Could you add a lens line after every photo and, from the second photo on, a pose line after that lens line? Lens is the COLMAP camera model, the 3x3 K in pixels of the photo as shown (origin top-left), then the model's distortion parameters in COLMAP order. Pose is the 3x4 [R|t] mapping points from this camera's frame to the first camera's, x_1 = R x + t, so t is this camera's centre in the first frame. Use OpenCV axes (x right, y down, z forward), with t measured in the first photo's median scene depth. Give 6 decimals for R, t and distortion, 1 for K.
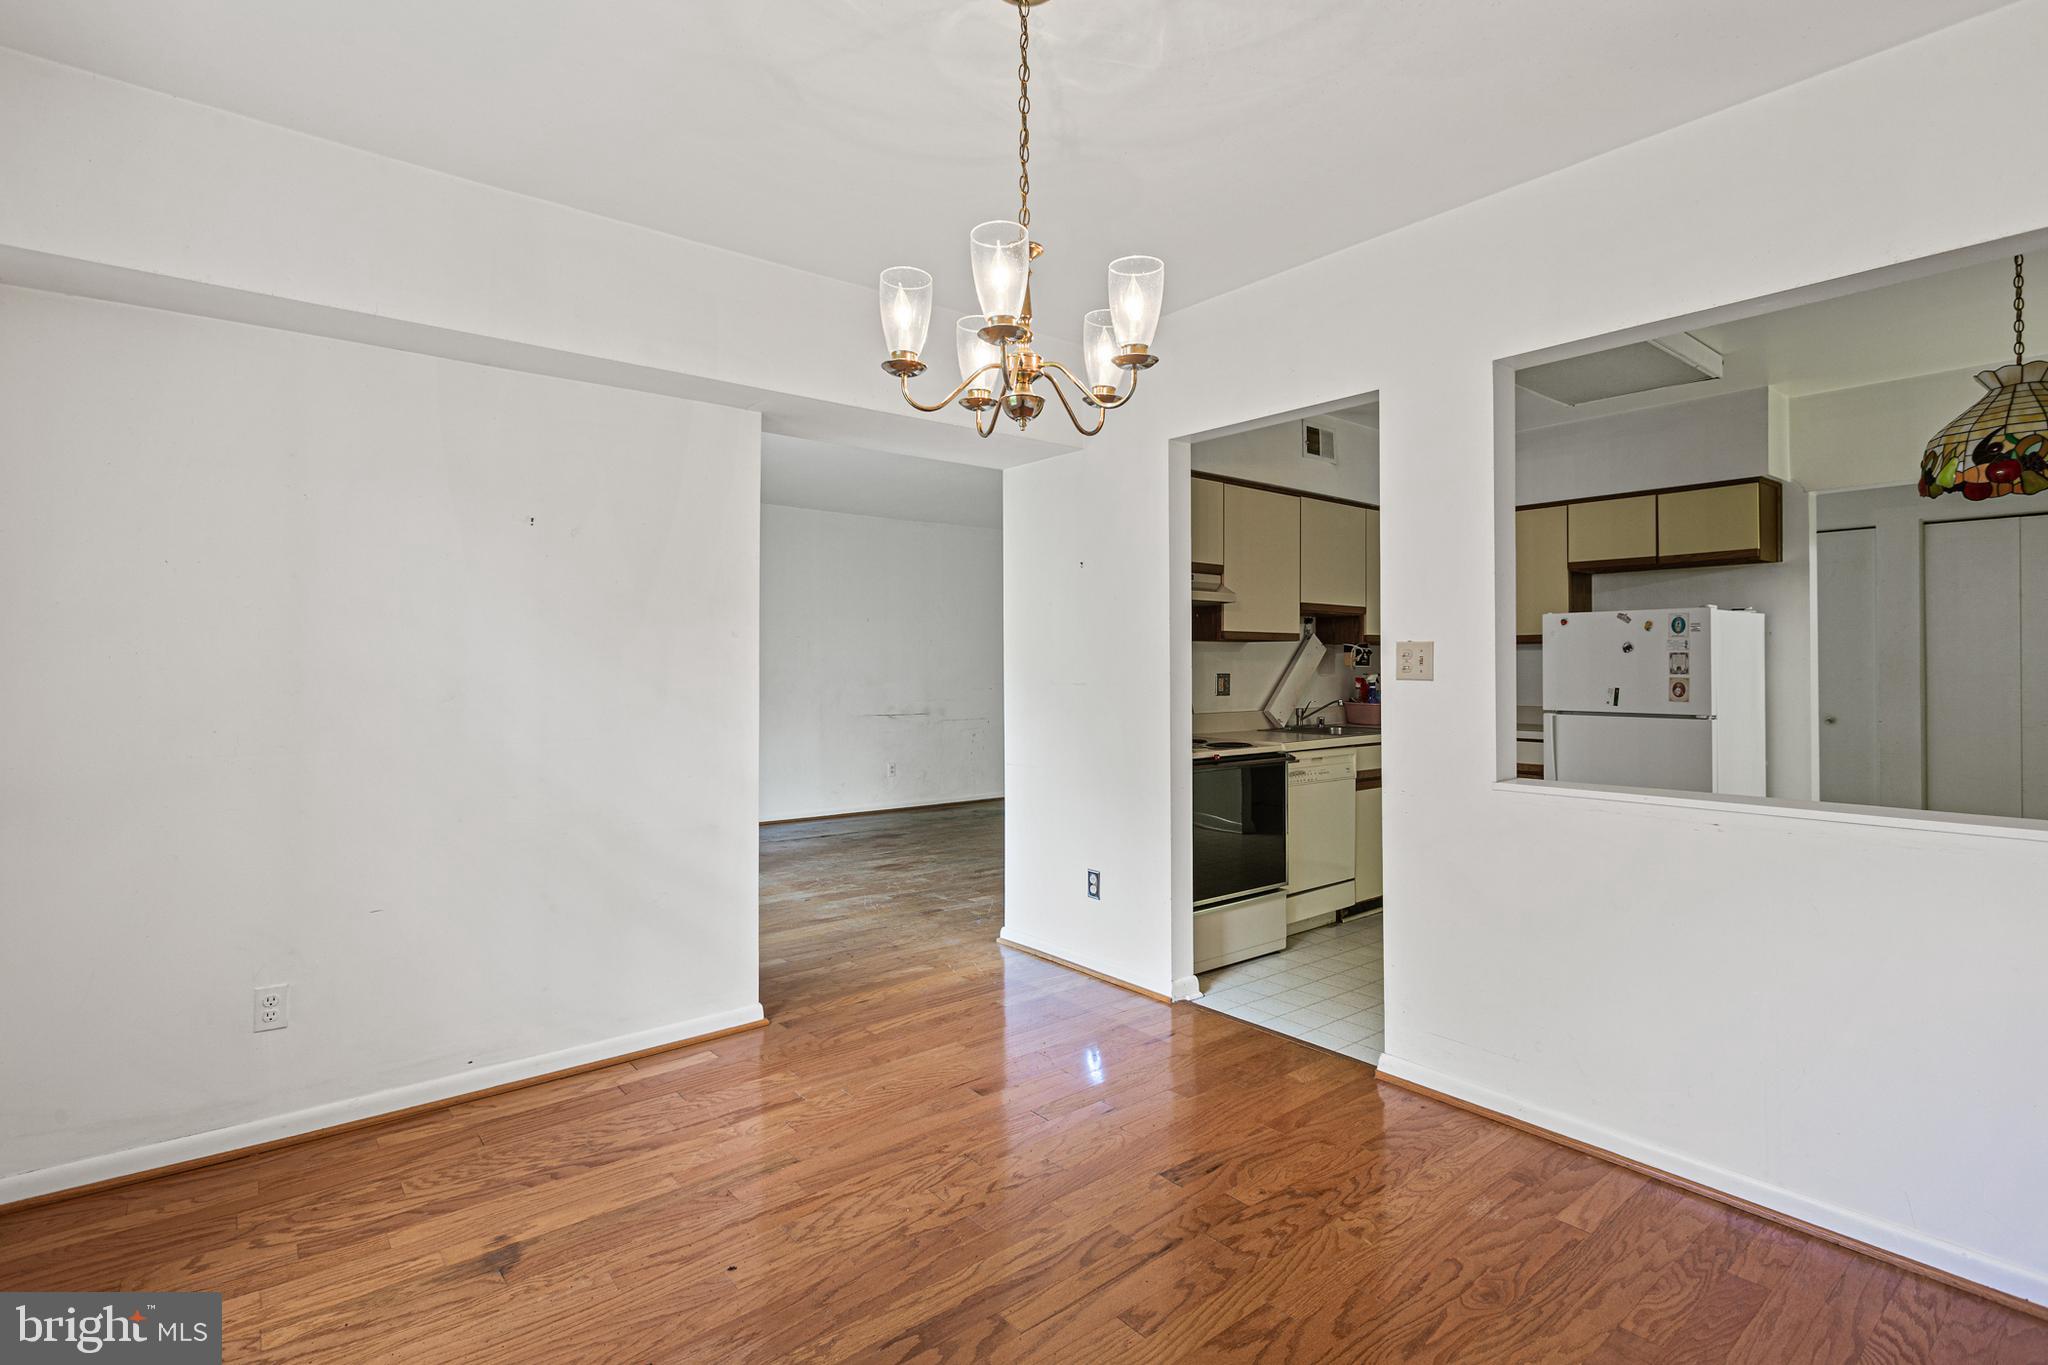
lens RADIAL K [[984.7, 0, 1025.5], [0, 984.7, 666.0], [0, 0, 1]] dist [0.001580, 0.000093]
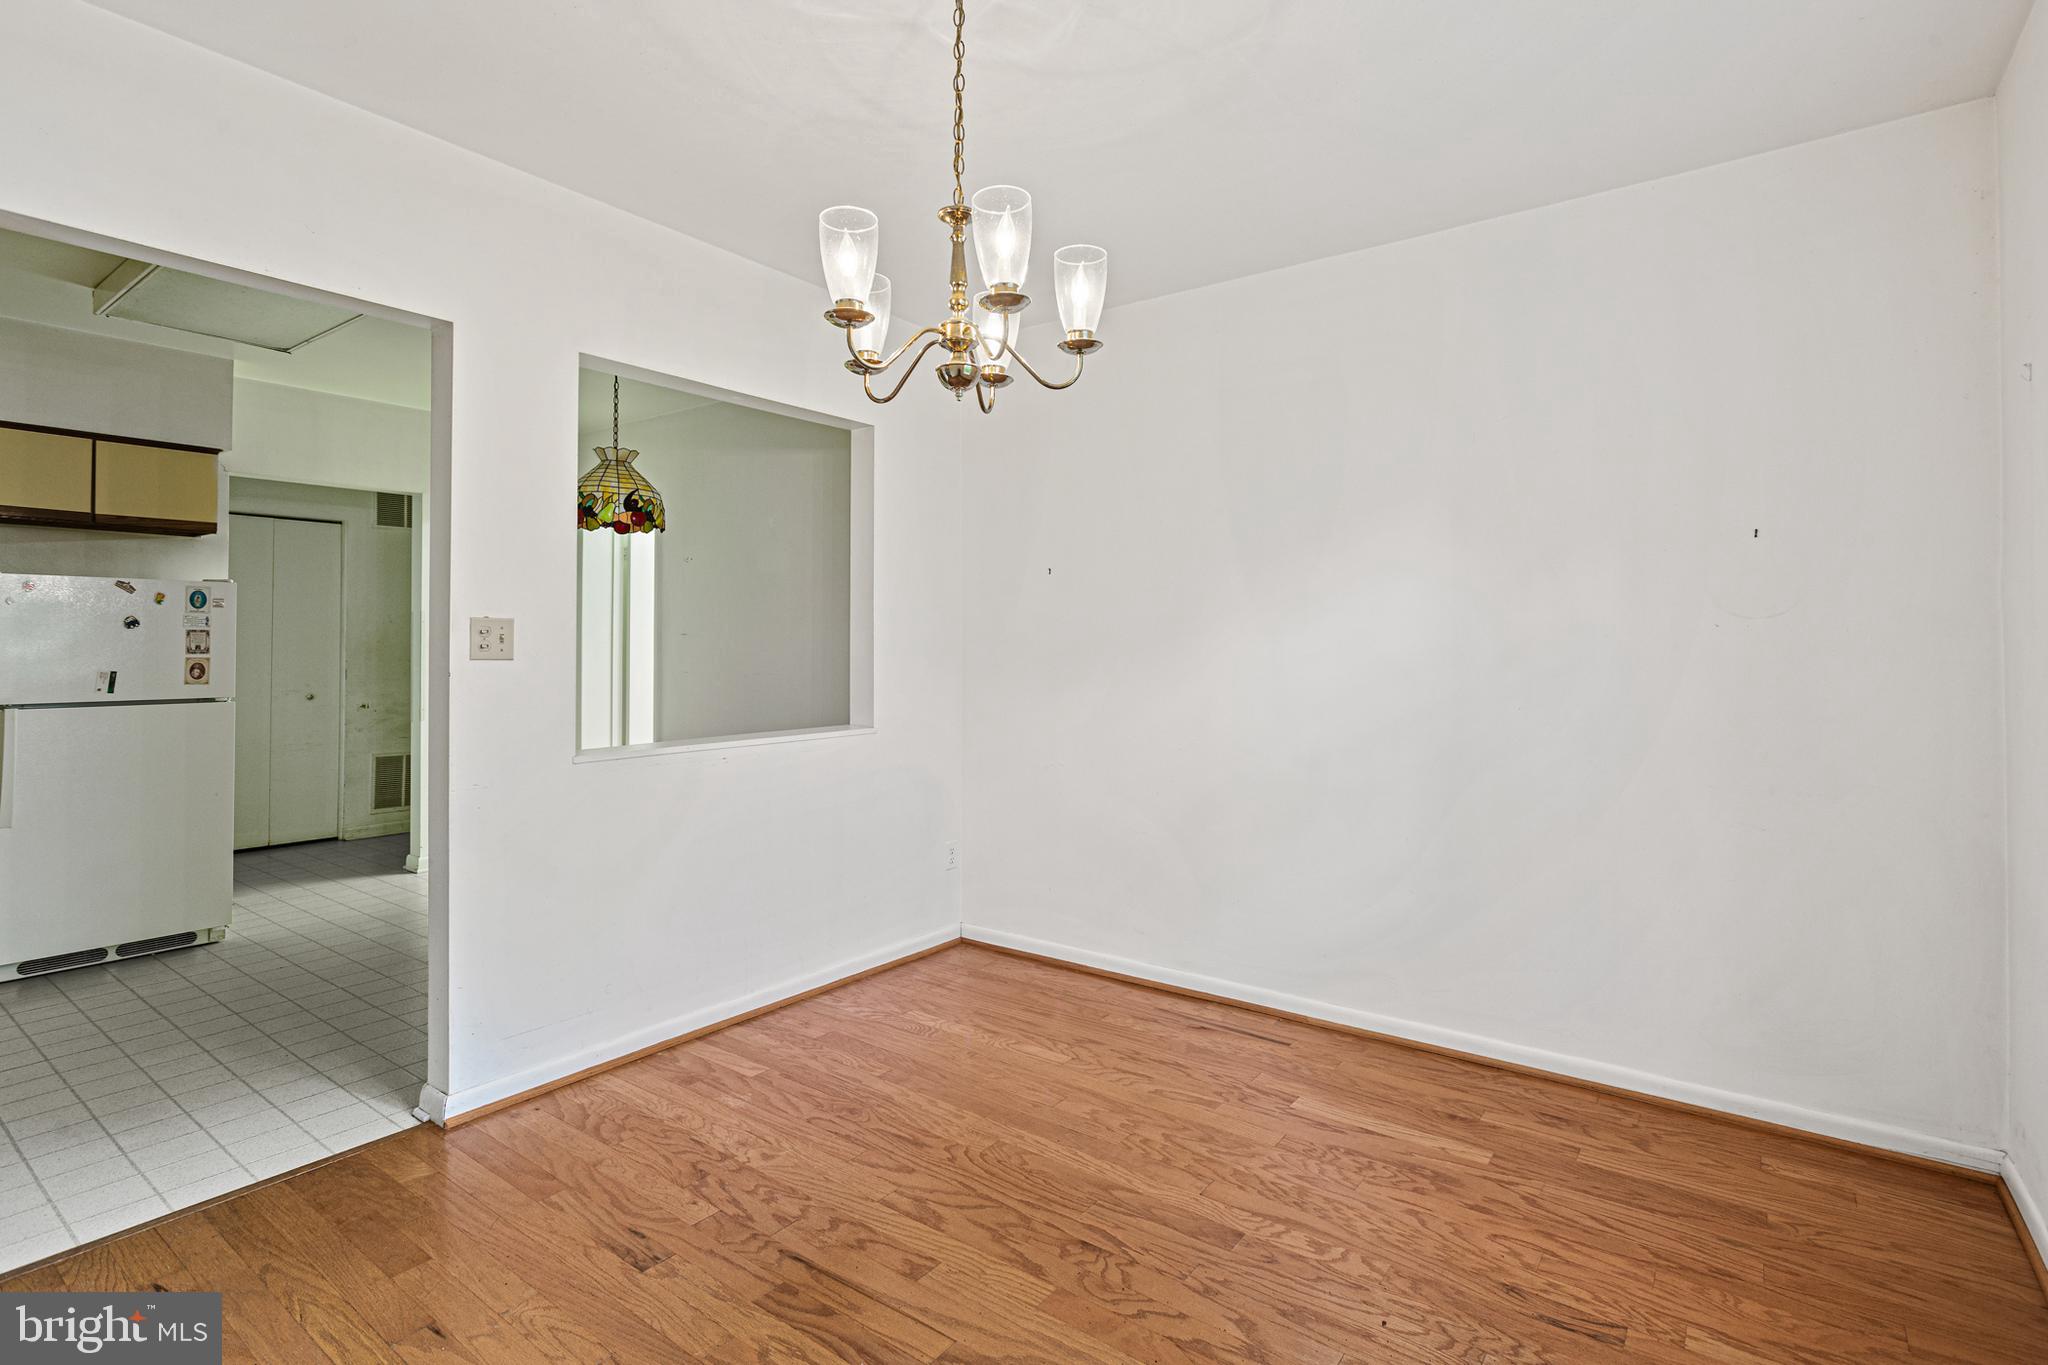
lens RADIAL K [[984.7, 0, 1016.8], [0, 984.7, 639.3], [0, 0, 1]] dist [0.001580, 0.000093]
pose [[-0.237407, 0.006956, 0.971385, -0.613430], [-0.000665, 0.999973, -0.007323, 0.001683], [-0.971410, -0.002384, -0.237396, 0.754561]]
